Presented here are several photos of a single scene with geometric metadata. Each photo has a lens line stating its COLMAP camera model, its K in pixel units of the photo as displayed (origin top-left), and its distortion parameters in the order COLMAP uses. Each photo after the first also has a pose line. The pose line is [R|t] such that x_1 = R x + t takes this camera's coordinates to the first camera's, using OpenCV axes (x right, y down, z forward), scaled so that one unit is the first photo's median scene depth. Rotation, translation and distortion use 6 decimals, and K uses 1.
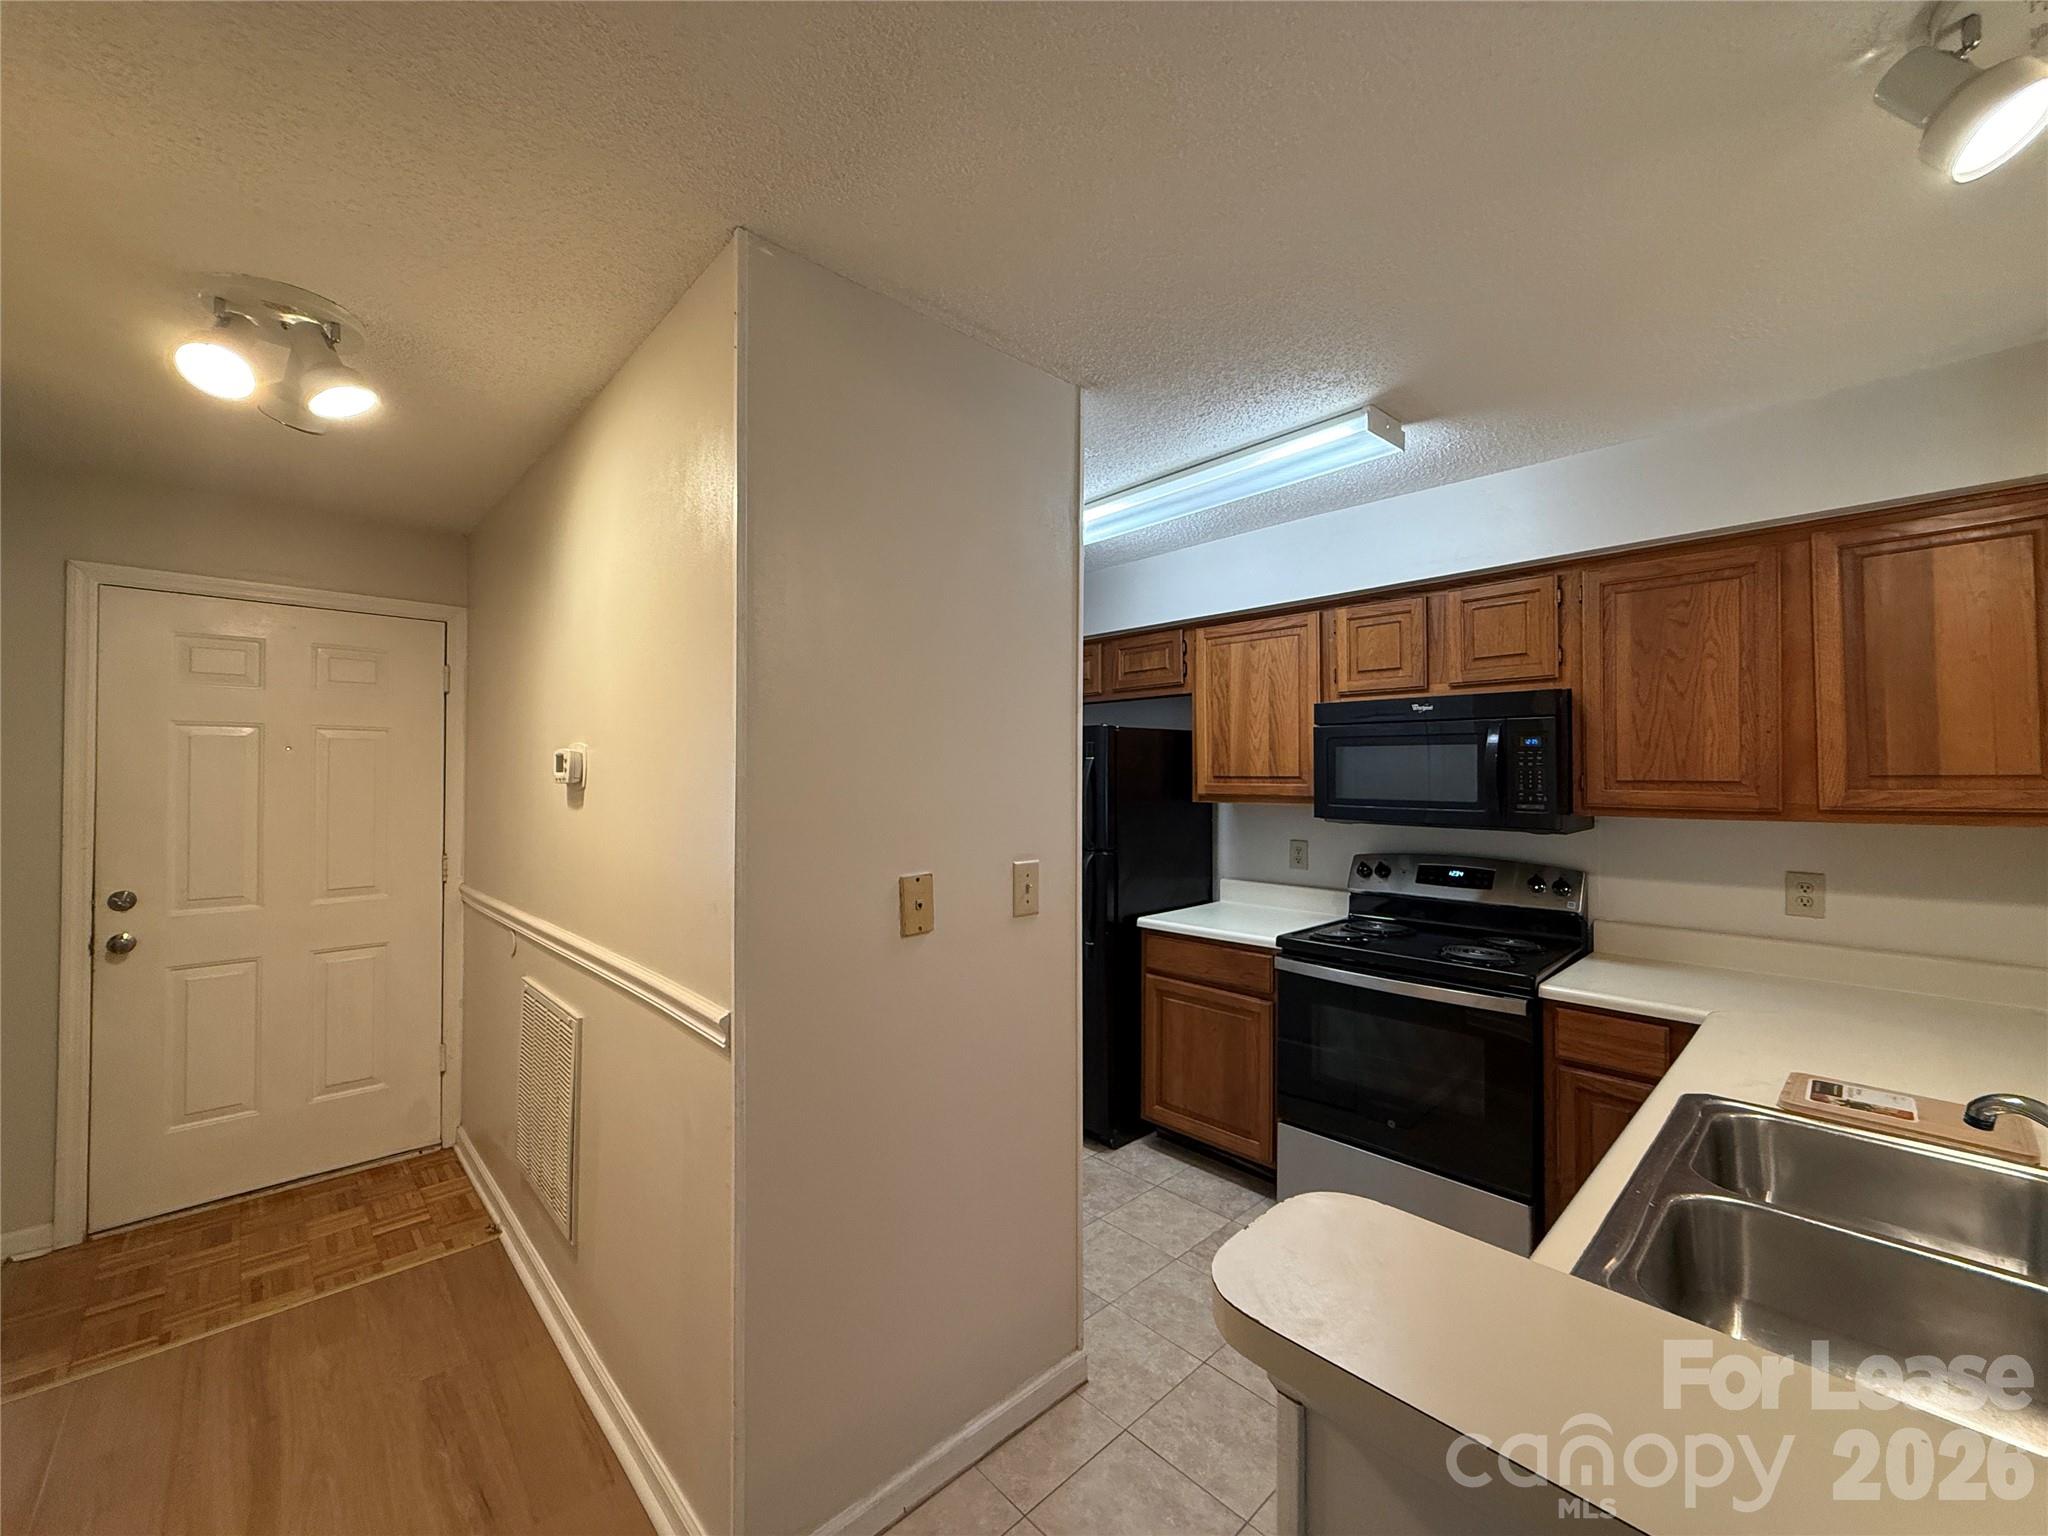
lens RADIAL K [[818.3, 0, 1025.0], [0, 818.3, 766.6], [0, 0, 1]] dist [0.002506, 0.000253]
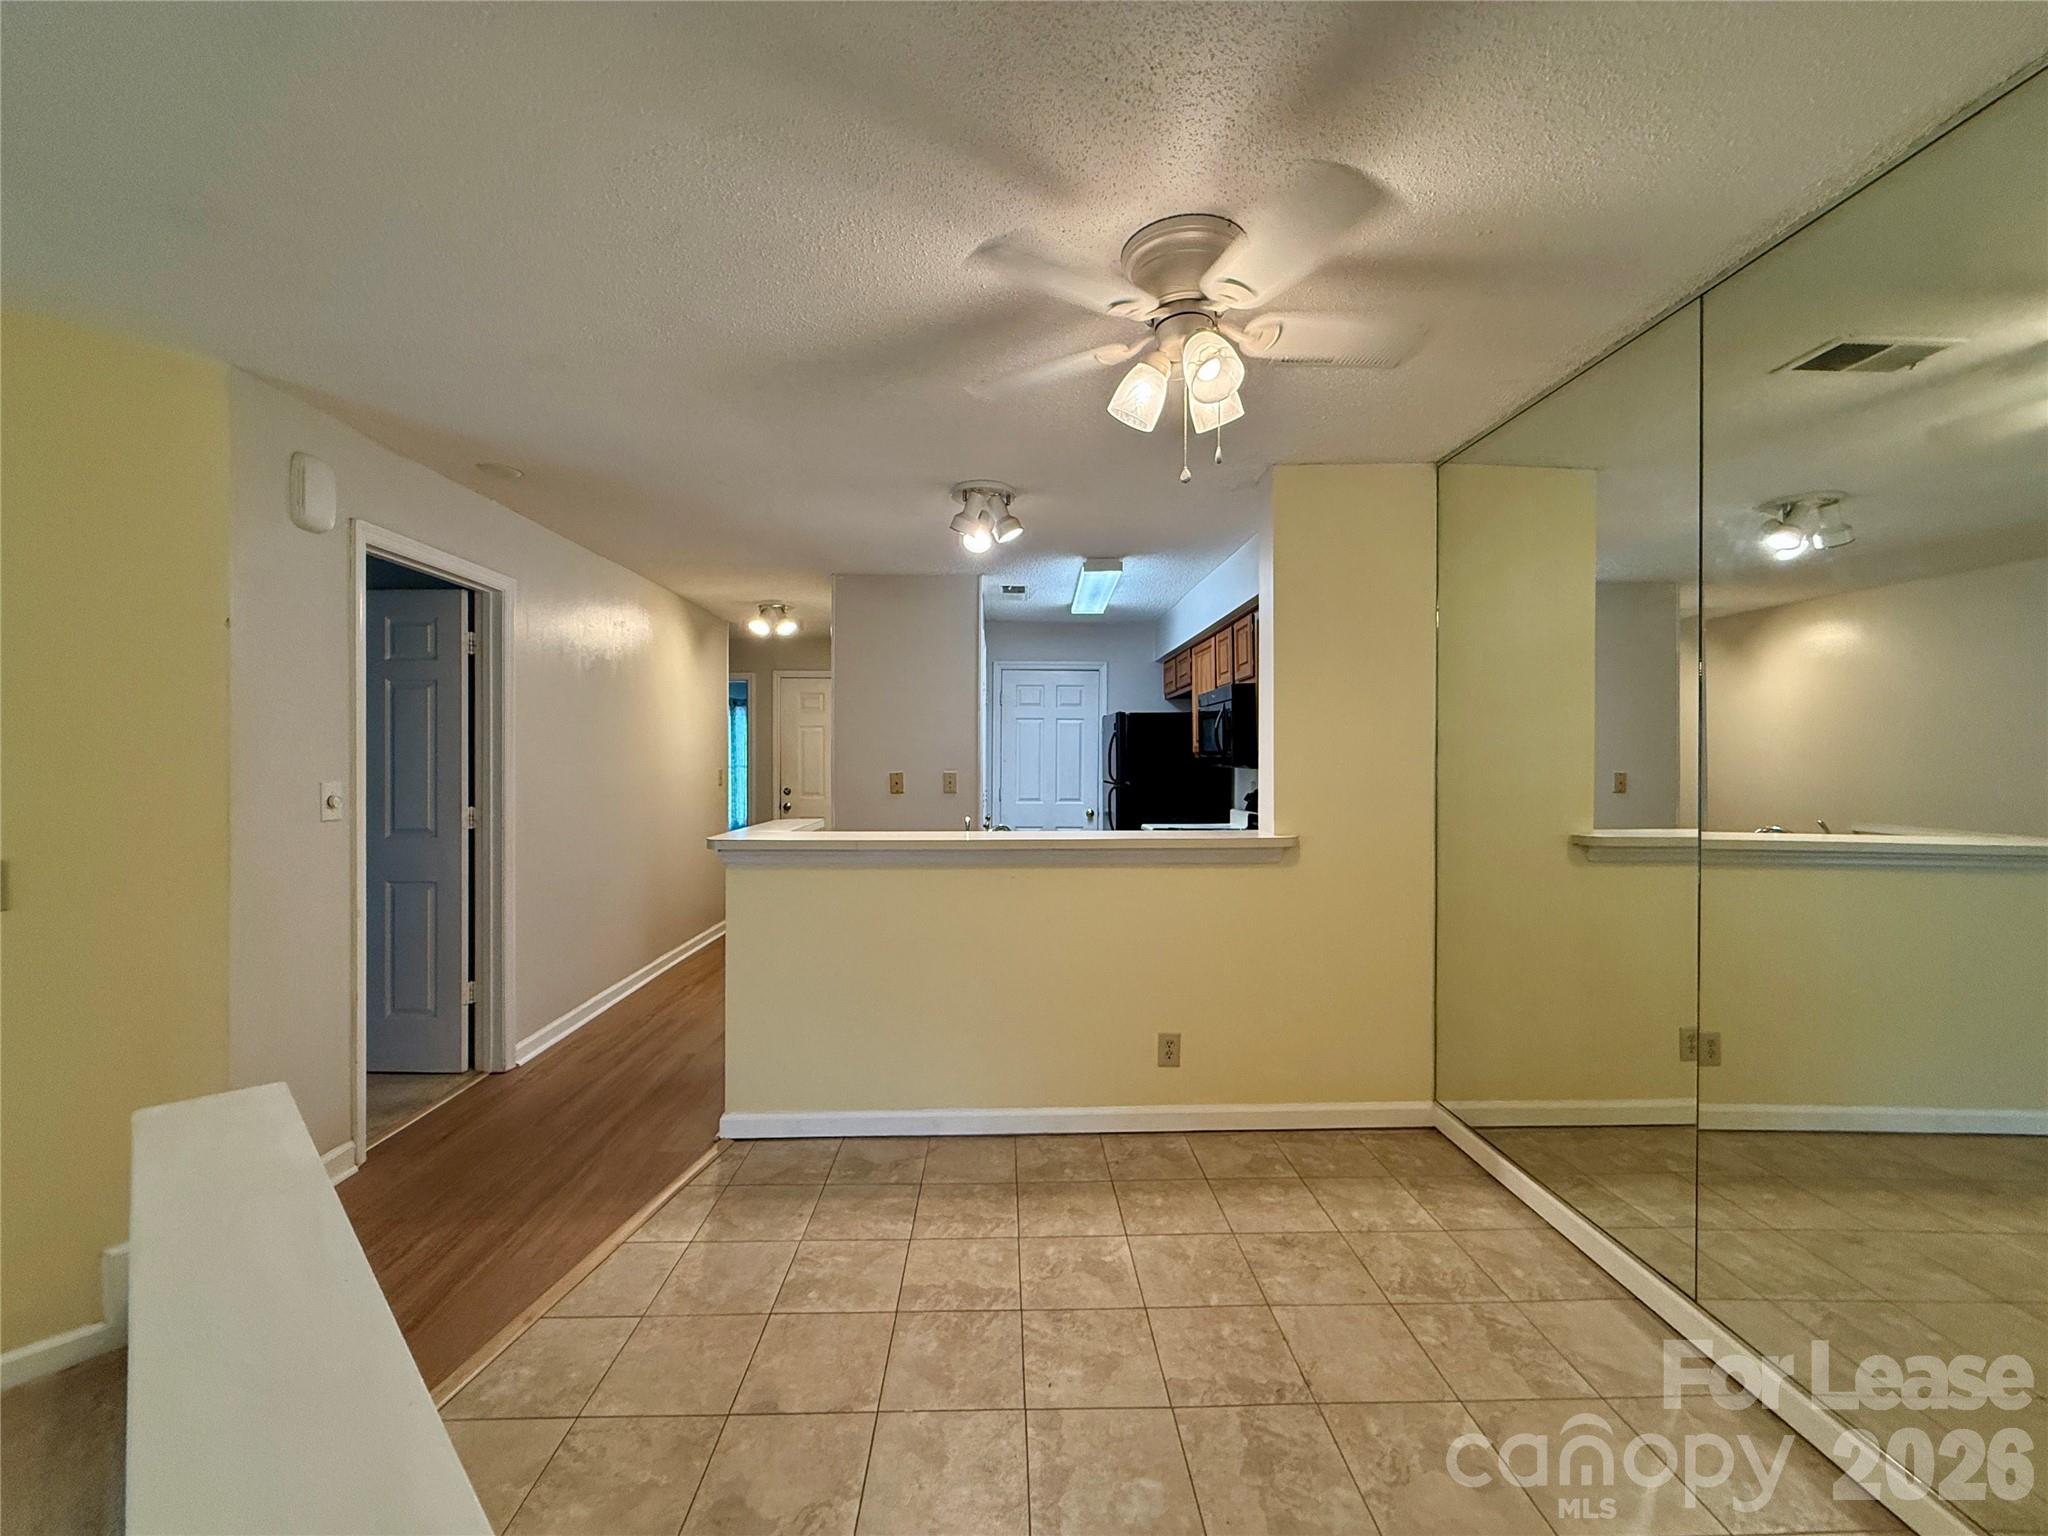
lens RADIAL K [[818.3, 0, 1025.0], [0, 818.3, 766.6], [0, 0, 1]] dist [0.002506, 0.000253]
pose [[0.746262, 0.002104, -0.665649, 1.265669], [0.008657, 0.999880, 0.012866, 0.047243], [0.665596, -0.015363, 0.746154, -0.501636]]
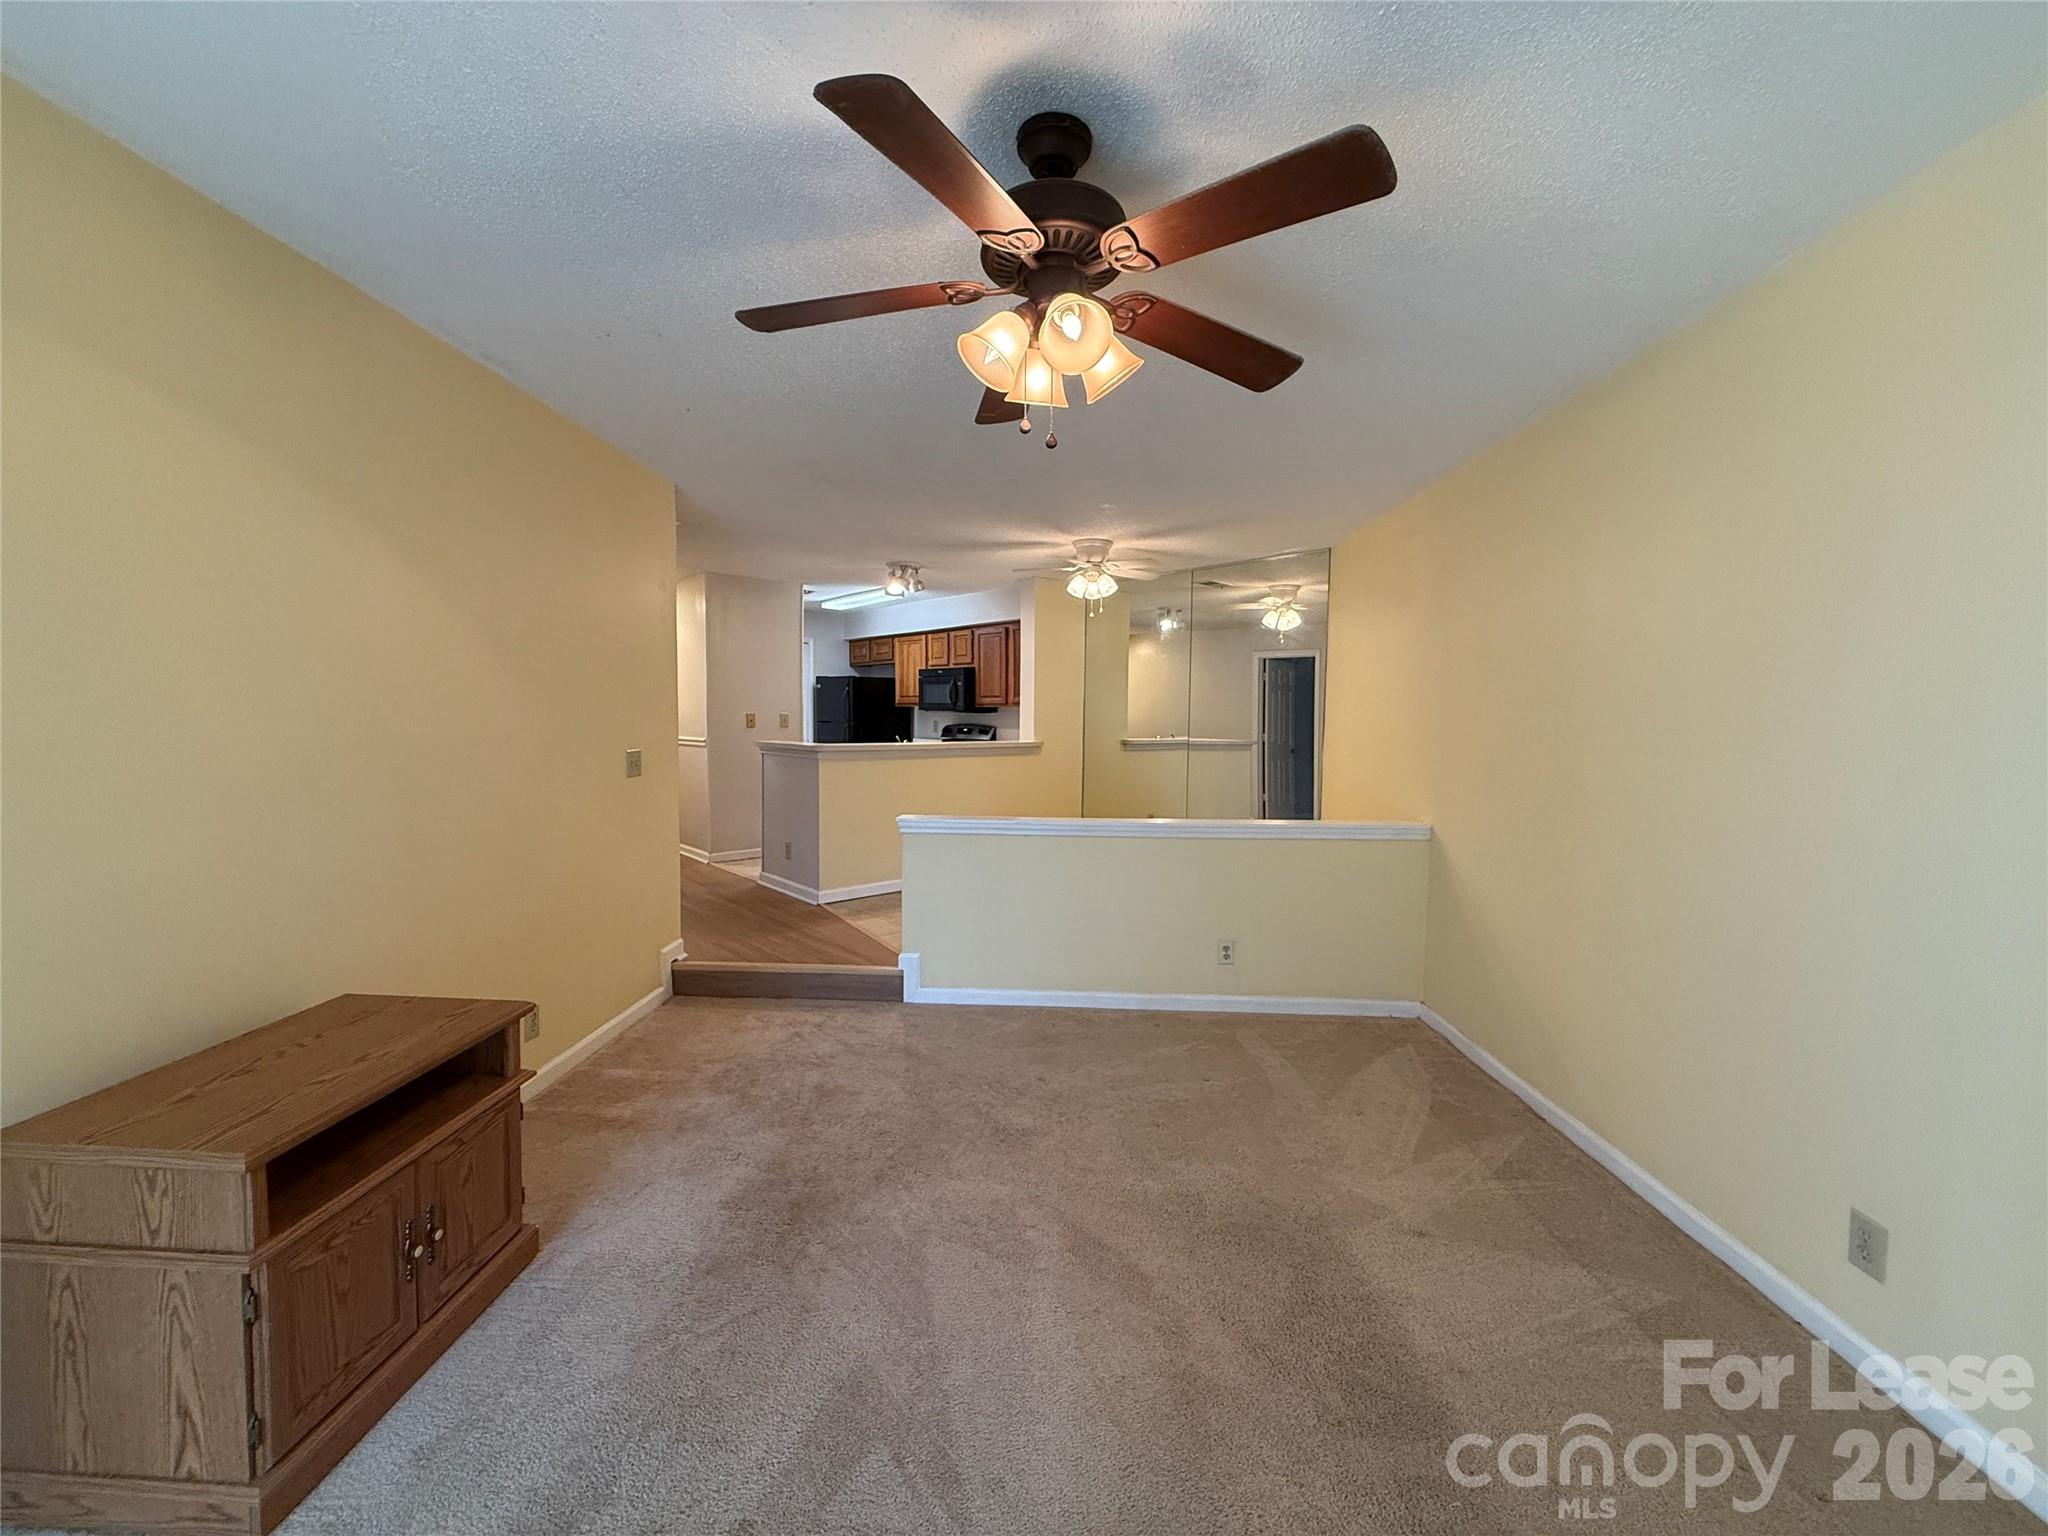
lens RADIAL K [[808.0, 0, 1029.7], [0, 808.0, 765.4], [0, 0, 1]] dist [0.000561, 0.000044]
pose [[0.999920, 0.011196, -0.005926, 0.799656], [-0.010731, 0.997243, 0.073420, 0.047303], [0.006731, -0.073351, 0.997284, -1.899831]]
